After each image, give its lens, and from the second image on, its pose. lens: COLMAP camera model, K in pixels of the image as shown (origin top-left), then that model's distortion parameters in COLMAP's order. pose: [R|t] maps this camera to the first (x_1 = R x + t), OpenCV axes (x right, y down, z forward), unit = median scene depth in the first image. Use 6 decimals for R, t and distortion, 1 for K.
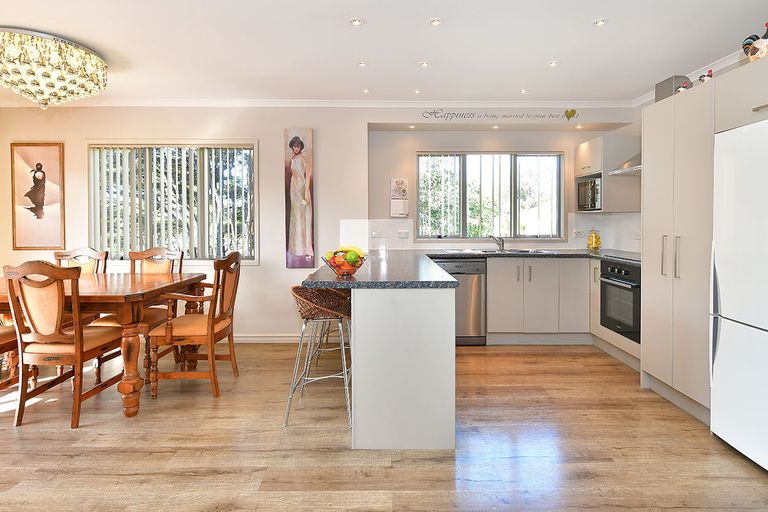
lens RADIAL K [[436.3, 0, 381.7], [0, 436.3, 232.0], [0, 0, 1]] dist [-0.052488, -0.001119]
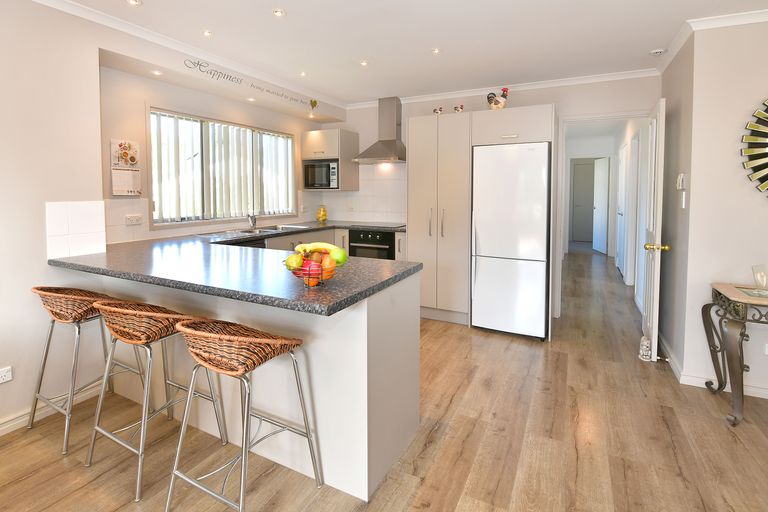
lens RADIAL K [[365.0, 0, 408.5], [0, 365.0, 209.8], [0, 0, 1]] dist [-0.001265, -0.000448]
pose [[0.380268, -0.045465, 0.923758, -0.360001], [0.021354, 0.998956, 0.040375, -0.027705], [-0.924630, 0.004373, 0.380842, 0.391331]]
